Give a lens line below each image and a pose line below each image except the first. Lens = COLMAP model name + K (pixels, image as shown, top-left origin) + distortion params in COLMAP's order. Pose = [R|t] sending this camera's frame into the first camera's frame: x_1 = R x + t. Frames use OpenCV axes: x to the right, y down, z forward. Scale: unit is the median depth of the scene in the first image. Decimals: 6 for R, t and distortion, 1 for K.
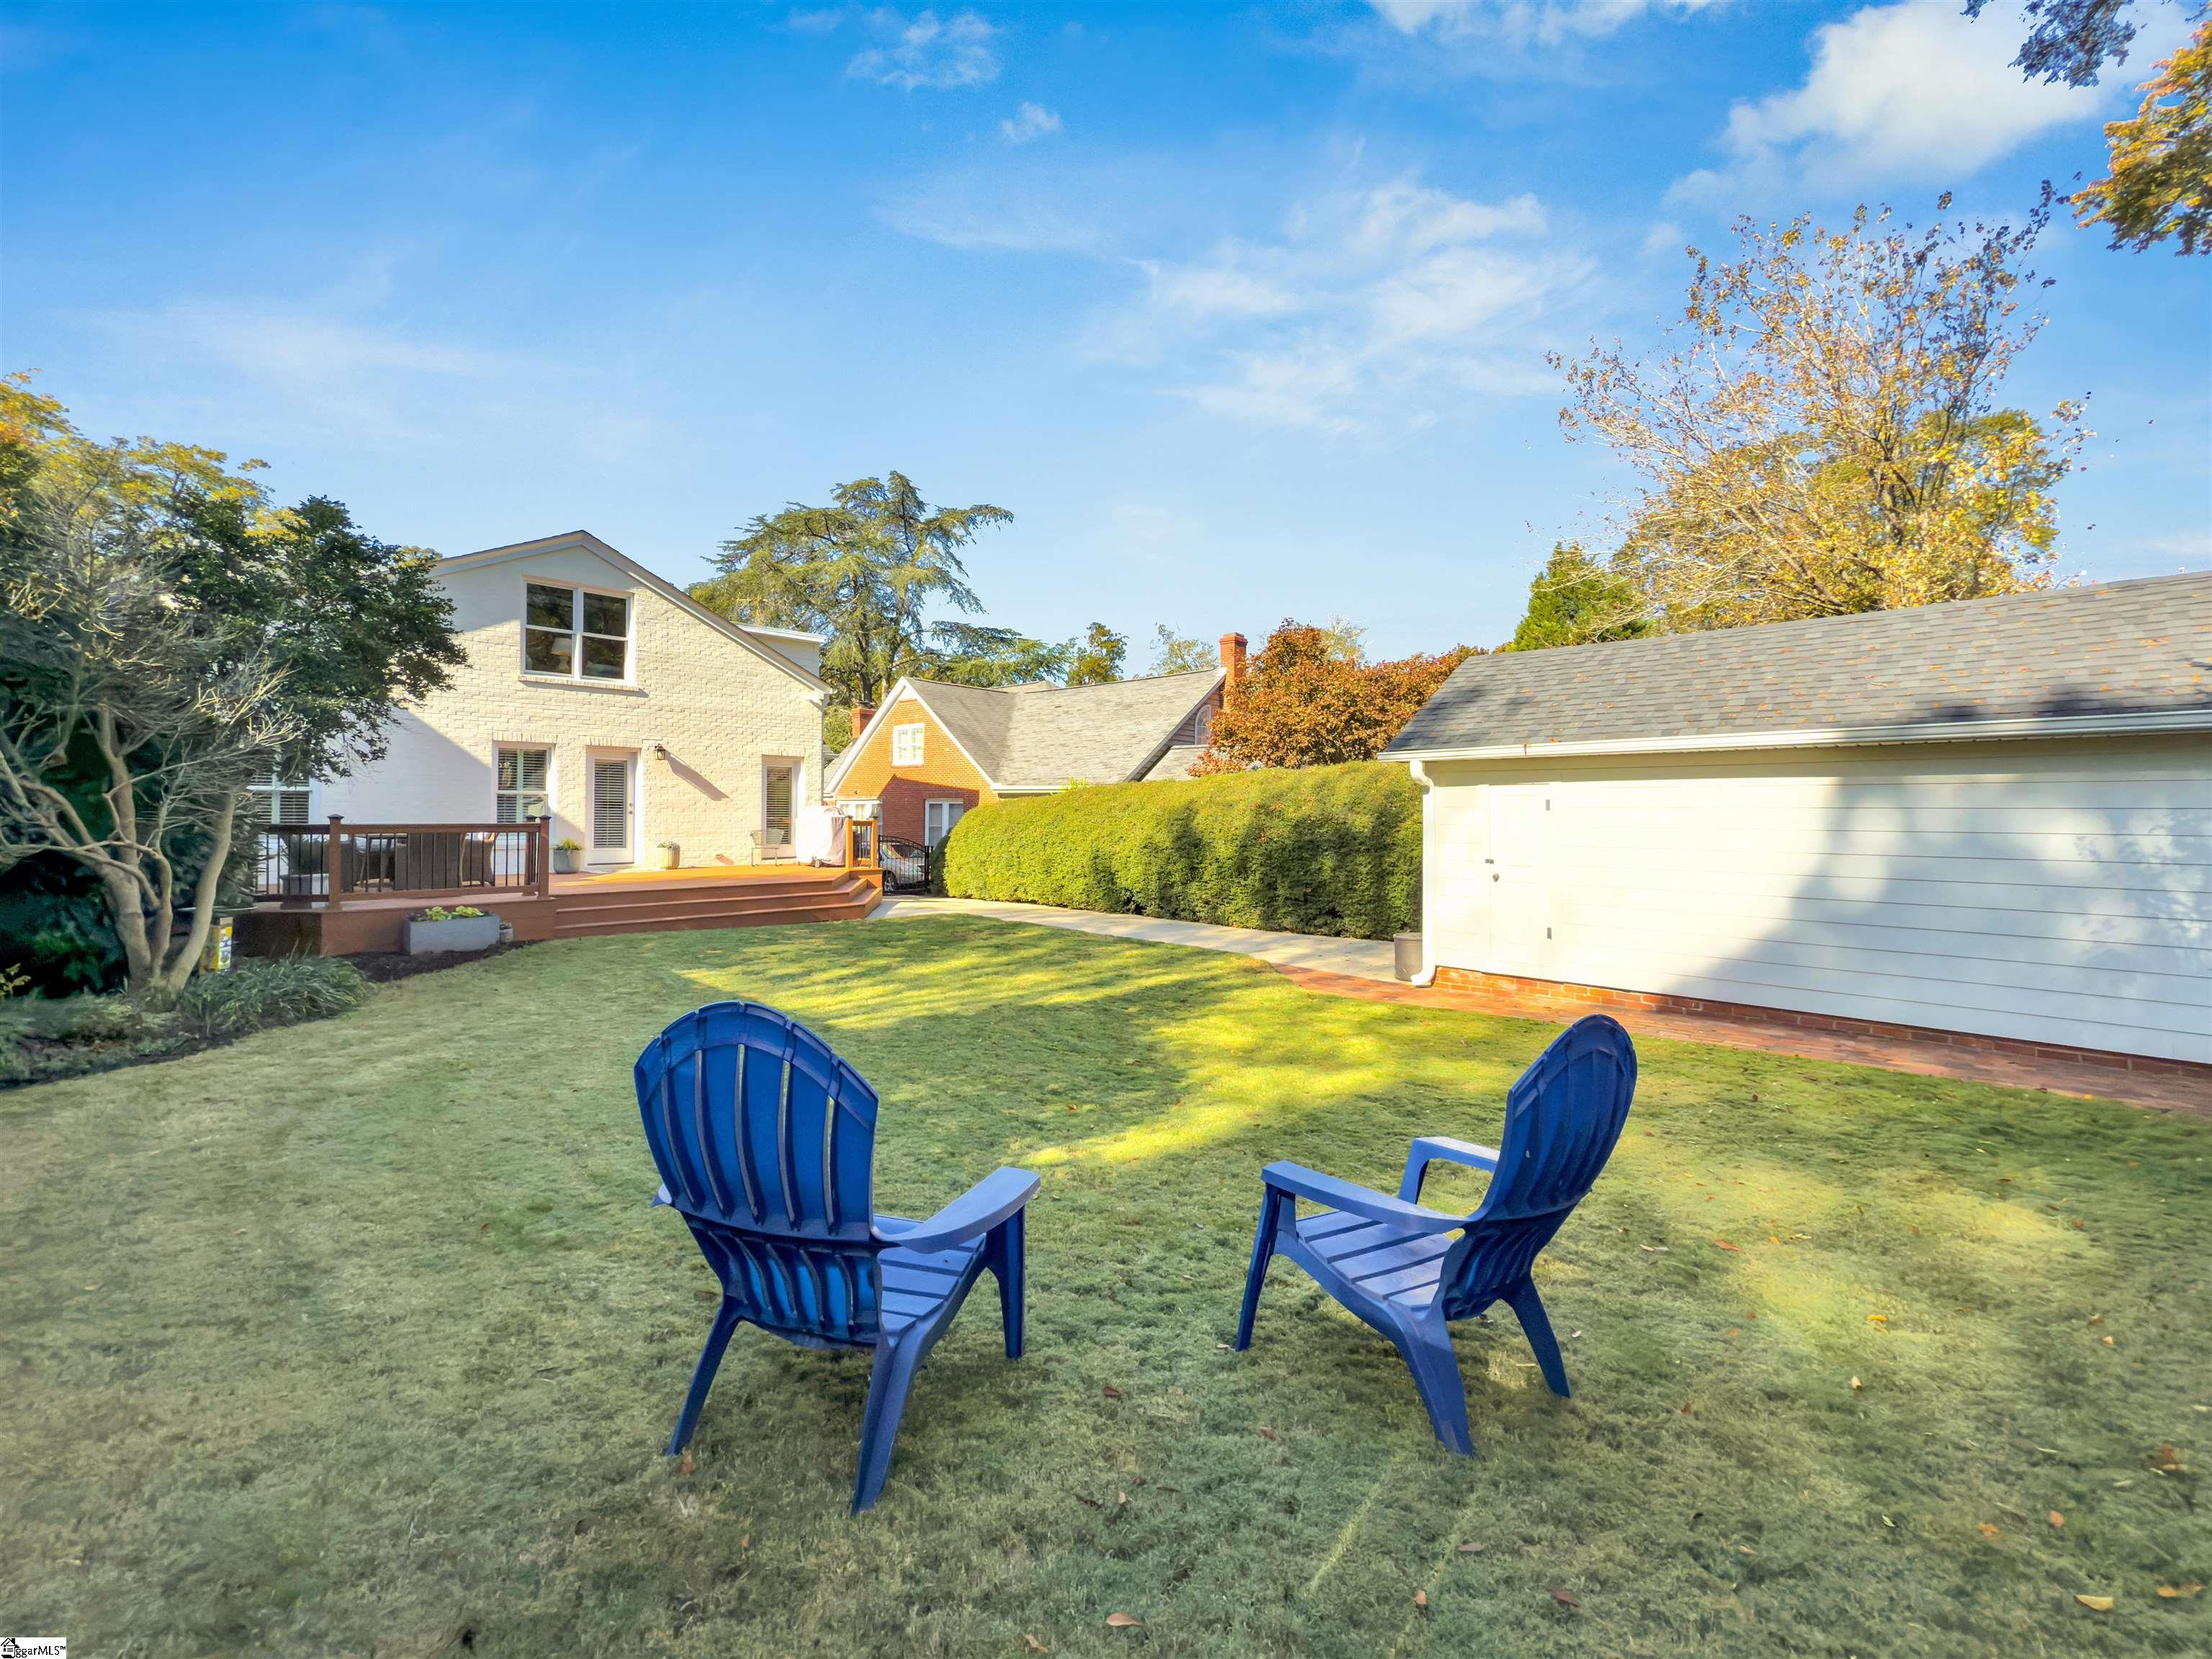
lens RADIAL K [[886.4, 0, 1121.4], [0, 886.4, 821.5], [0, 0, 1]] dist [0.001971, -0.000053]
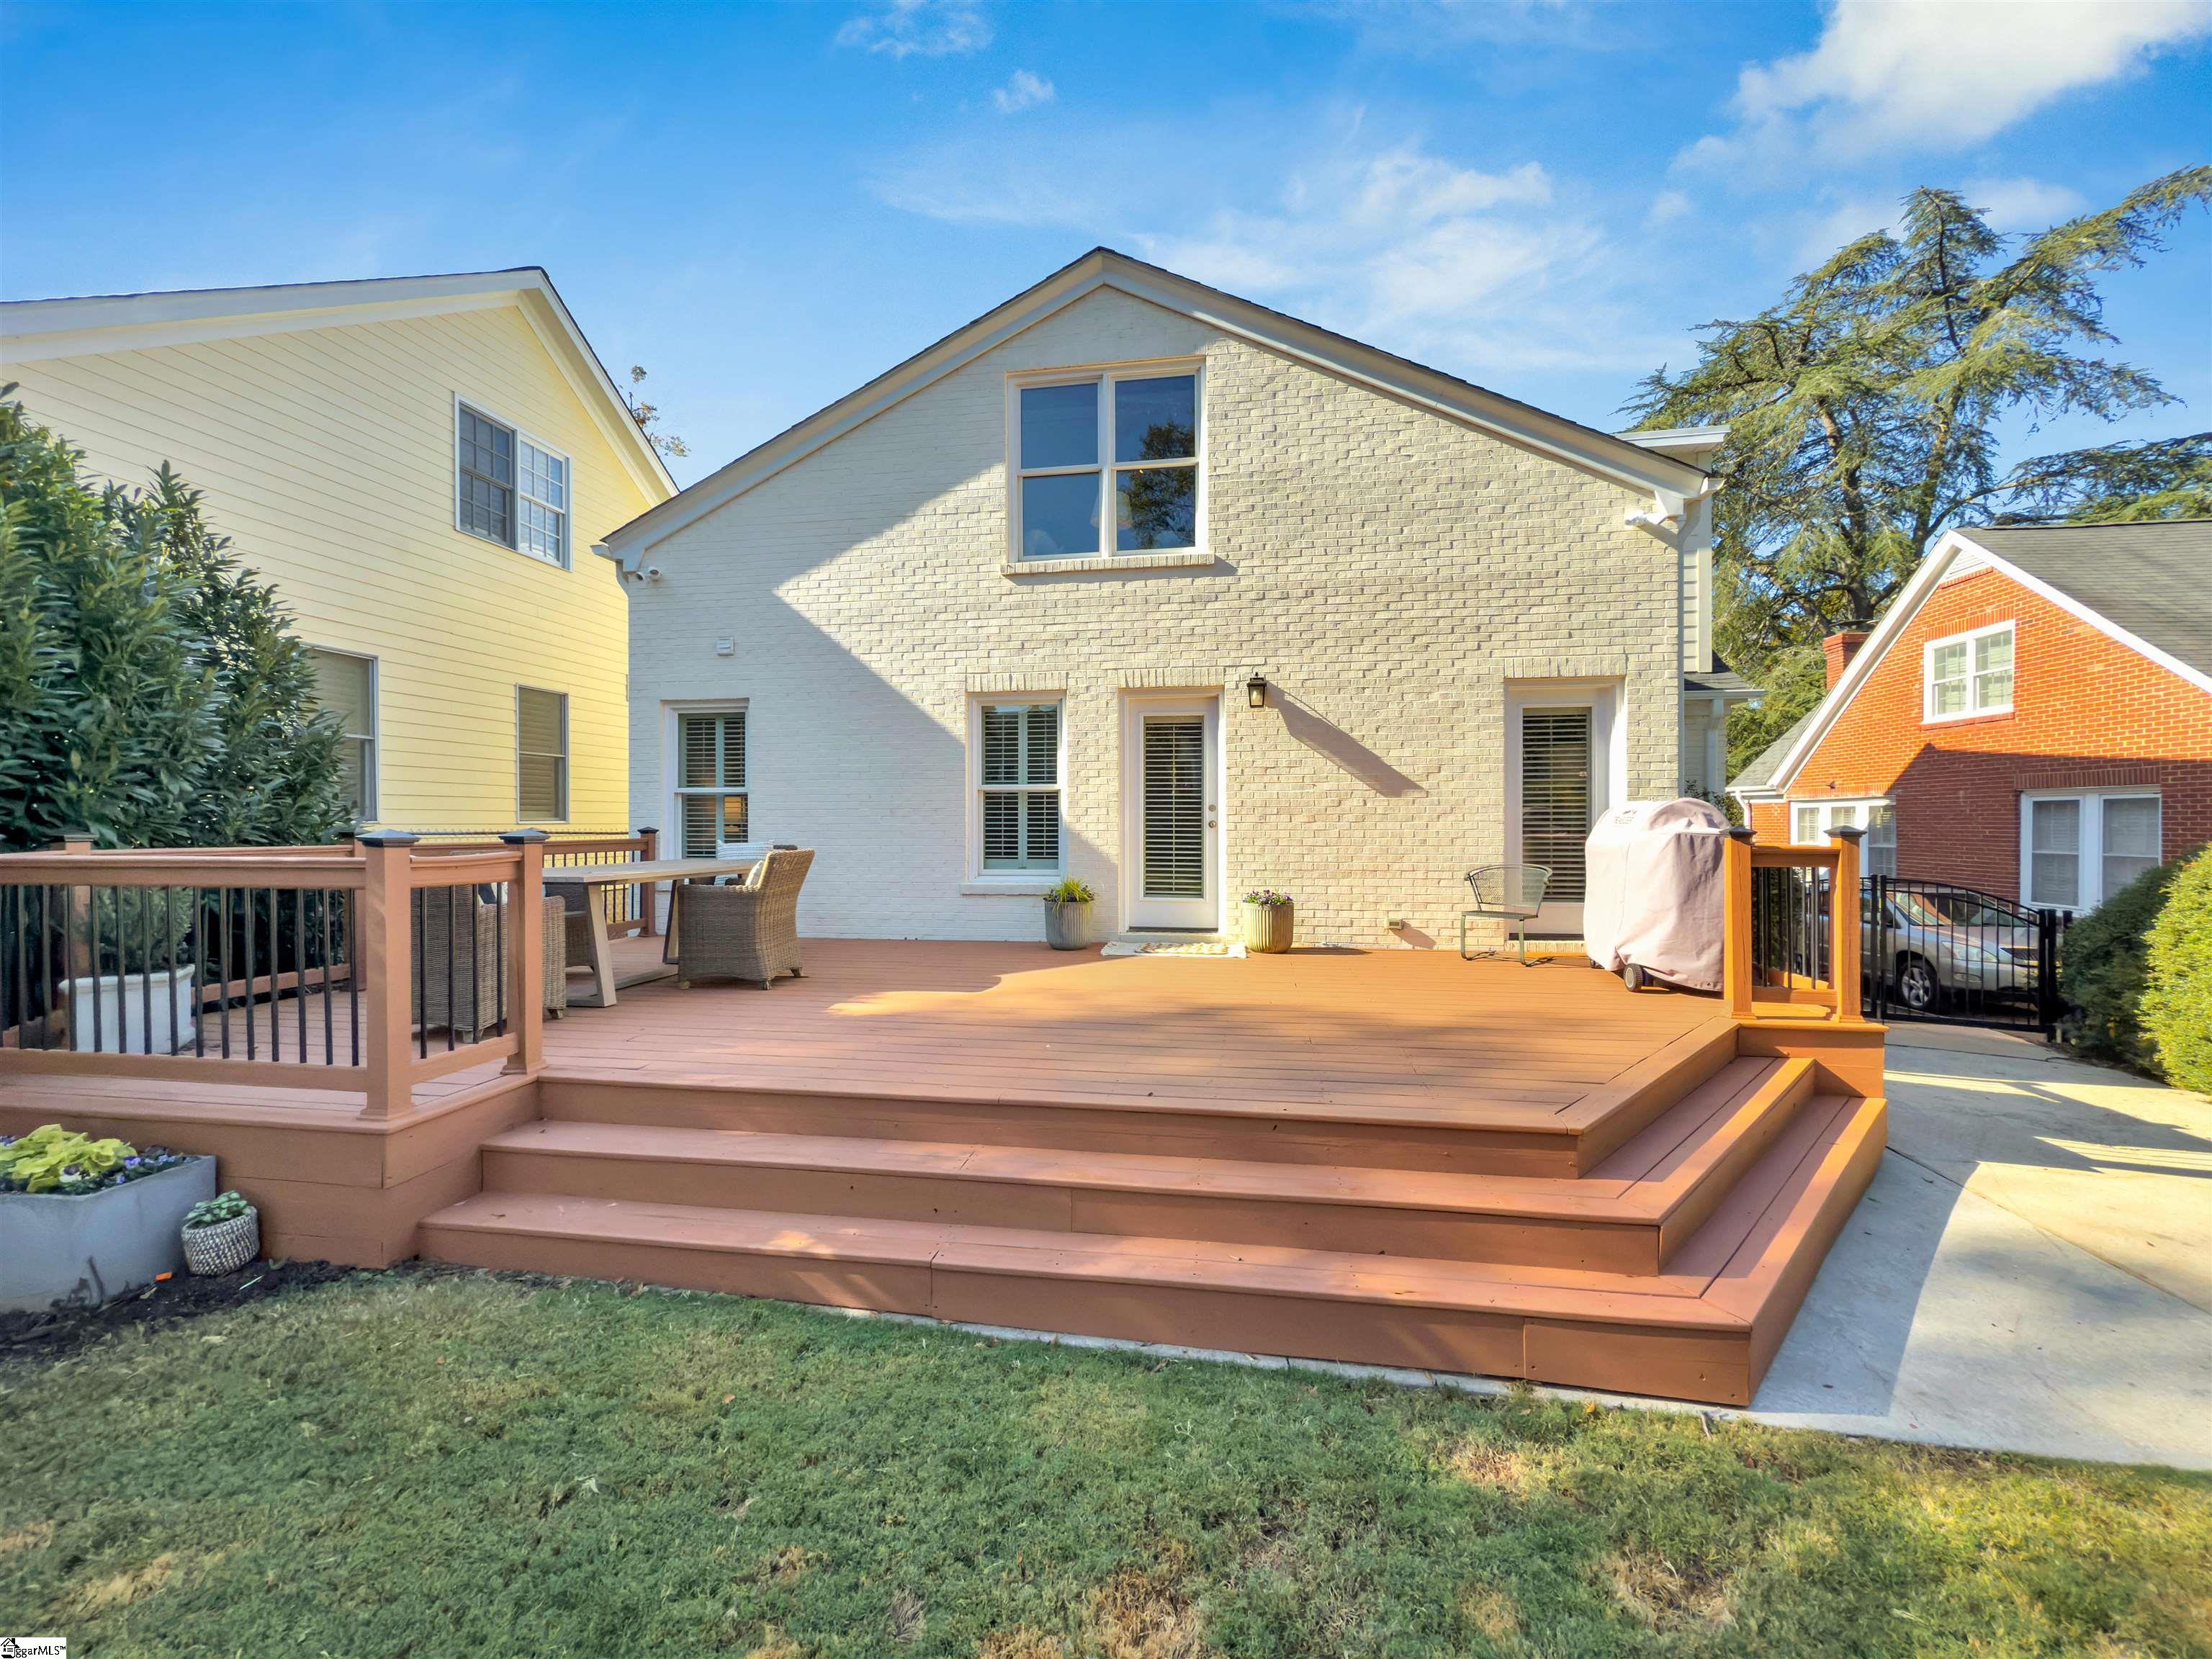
lens RADIAL K [[886.4, 0, 1121.4], [0, 886.4, 821.5], [0, 0, 1]] dist [0.001971, -0.000053]
pose [[0.553757, -0.009154, -0.832628, -0.160363], [-0.003189, 0.999909, -0.013114, -0.004578], [0.832672, 0.009917, 0.553677, 0.606681]]
